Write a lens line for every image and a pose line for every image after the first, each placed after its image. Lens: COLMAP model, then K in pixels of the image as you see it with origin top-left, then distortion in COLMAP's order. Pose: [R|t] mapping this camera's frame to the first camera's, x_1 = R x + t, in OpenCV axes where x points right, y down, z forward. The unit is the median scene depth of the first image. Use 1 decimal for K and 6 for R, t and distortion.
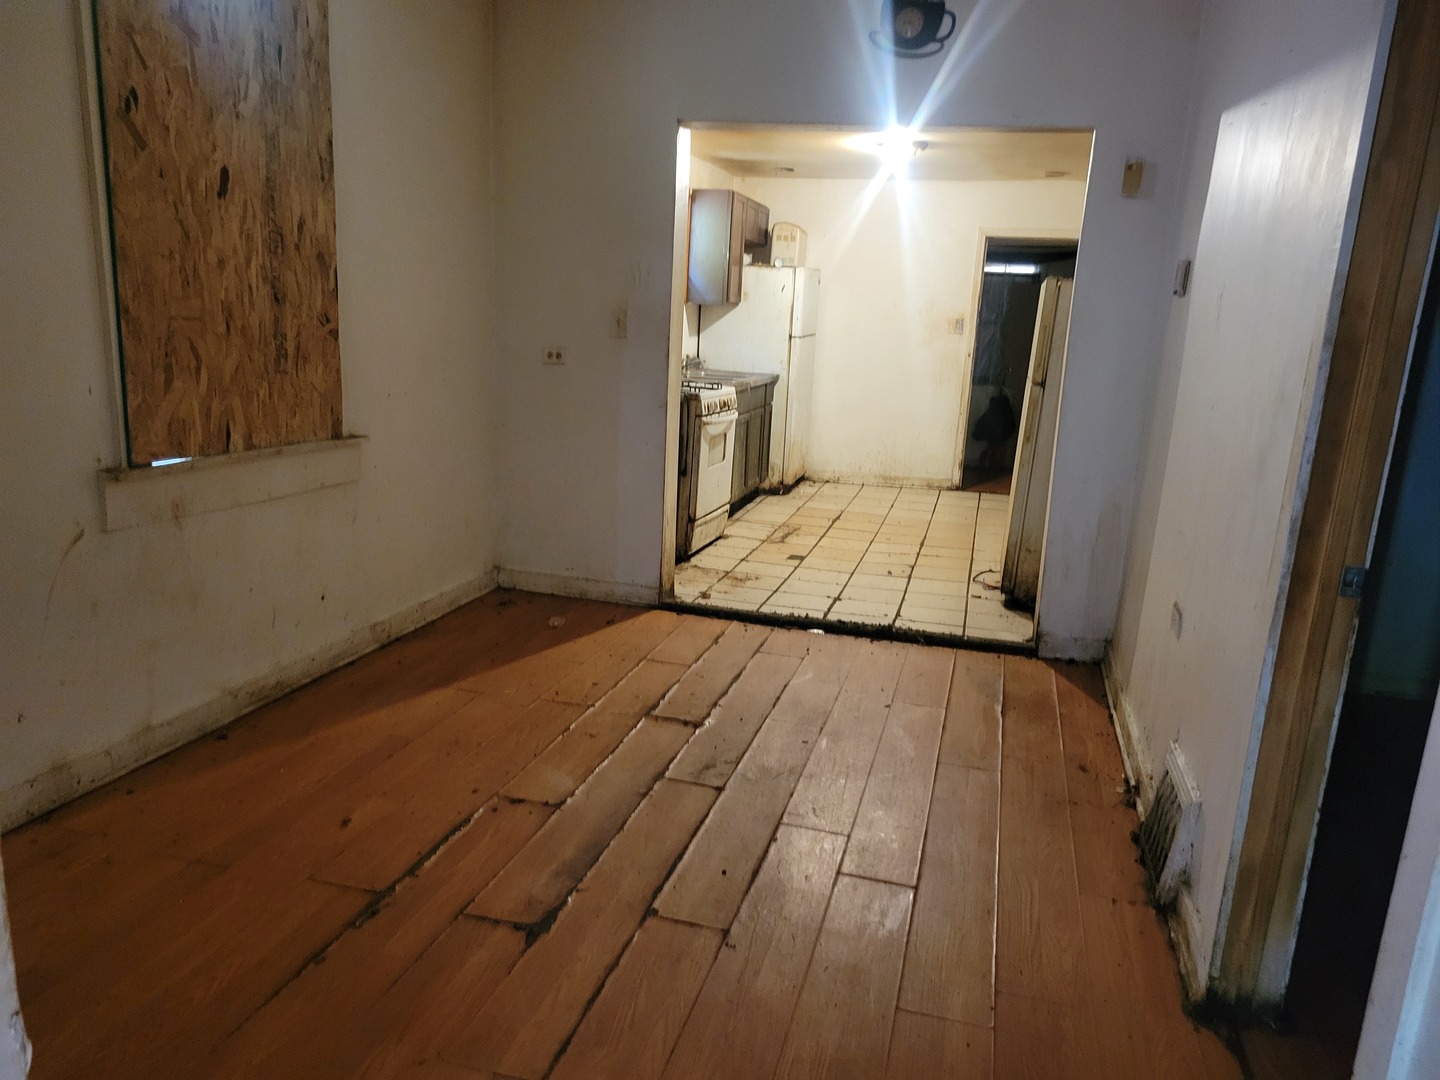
lens RADIAL K [[1053.7, 0, 716.5], [0, 1053.7, 567.1], [0, 0, 1]] dist [0.030135, -0.003848]
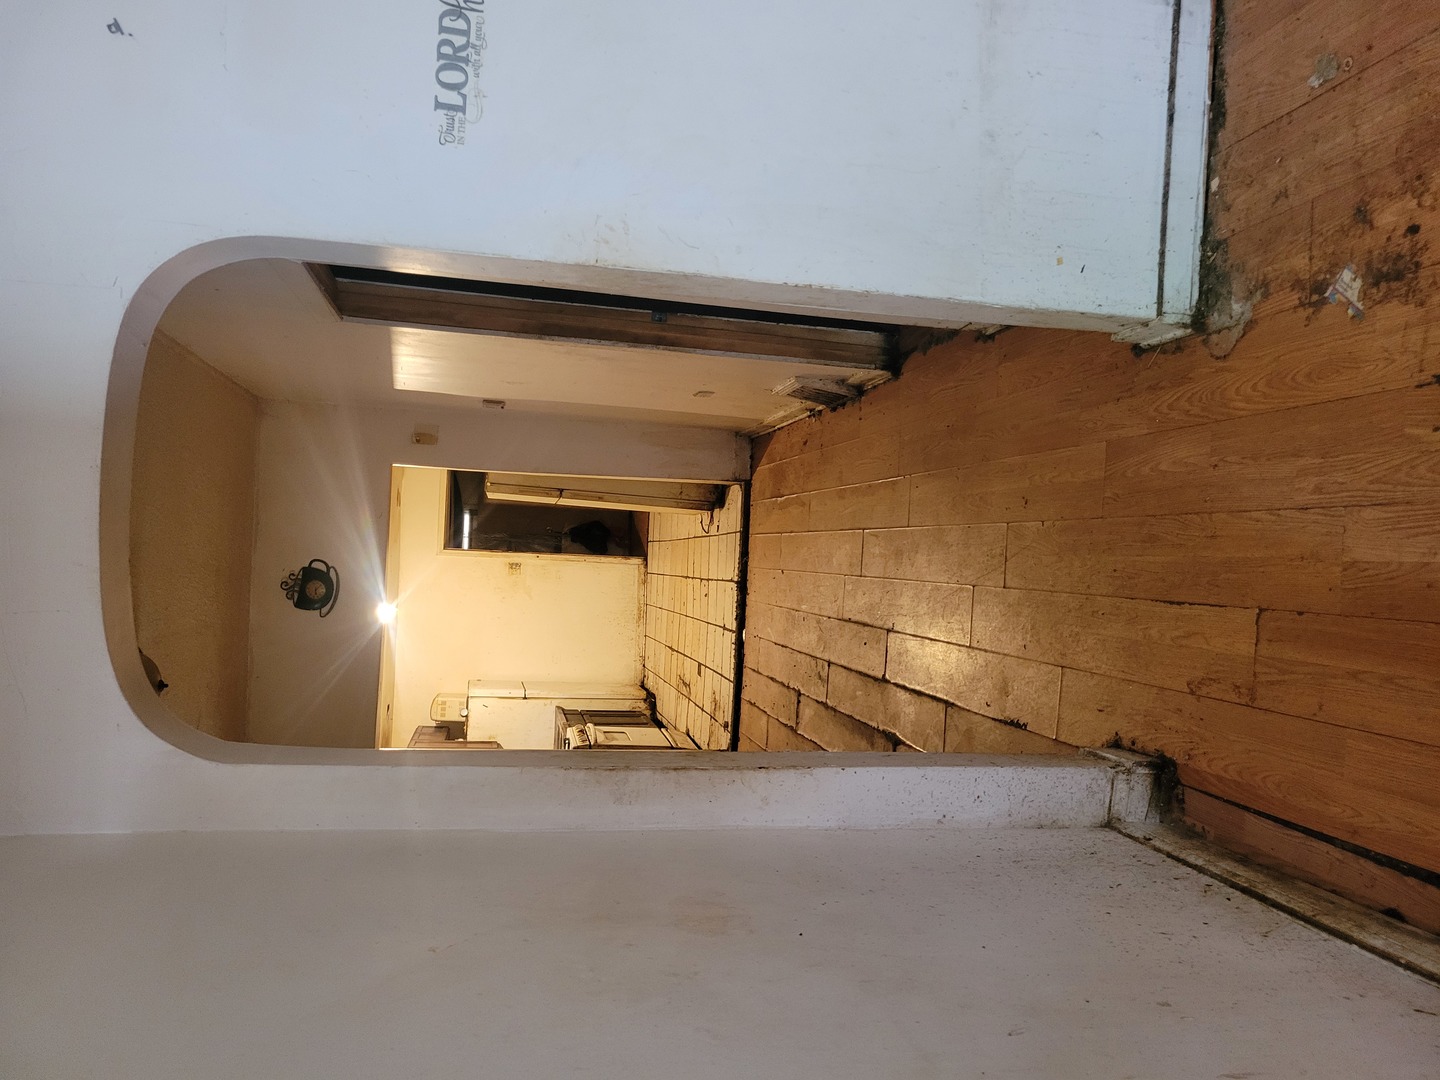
lens RADIAL K [[1053.7, 0, 716.5], [0, 1053.7, 567.1], [0, 0, 1]] dist [0.030135, -0.003848]
pose [[-0.054308, -0.969331, 0.239681, -0.097123], [0.998014, -0.060366, -0.018002, 0.036712], [0.031919, 0.238228, 0.970685, -0.232360]]
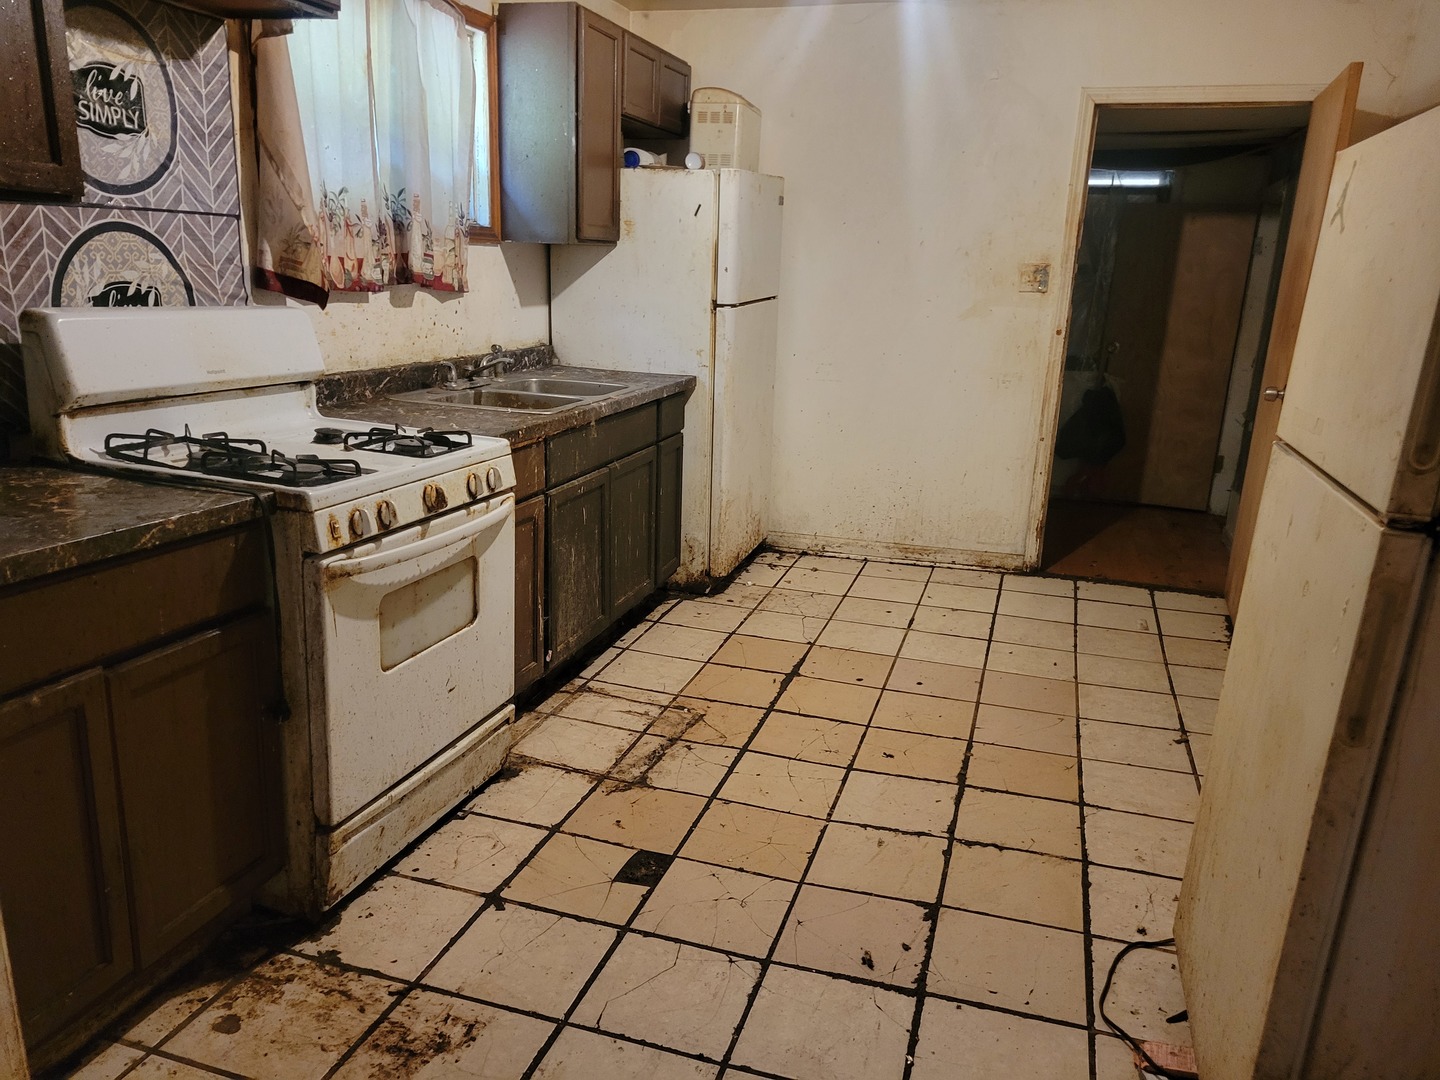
lens RADIAL K [[1053.7, 0, 716.5], [0, 1053.7, 567.1], [0, 0, 1]] dist [0.030135, -0.003848]
pose [[0.998640, -0.001747, -0.052115, 0.109501], [0.004026, 0.999038, 0.043666, -0.124247], [0.051989, -0.043816, 0.997686, 0.528654]]
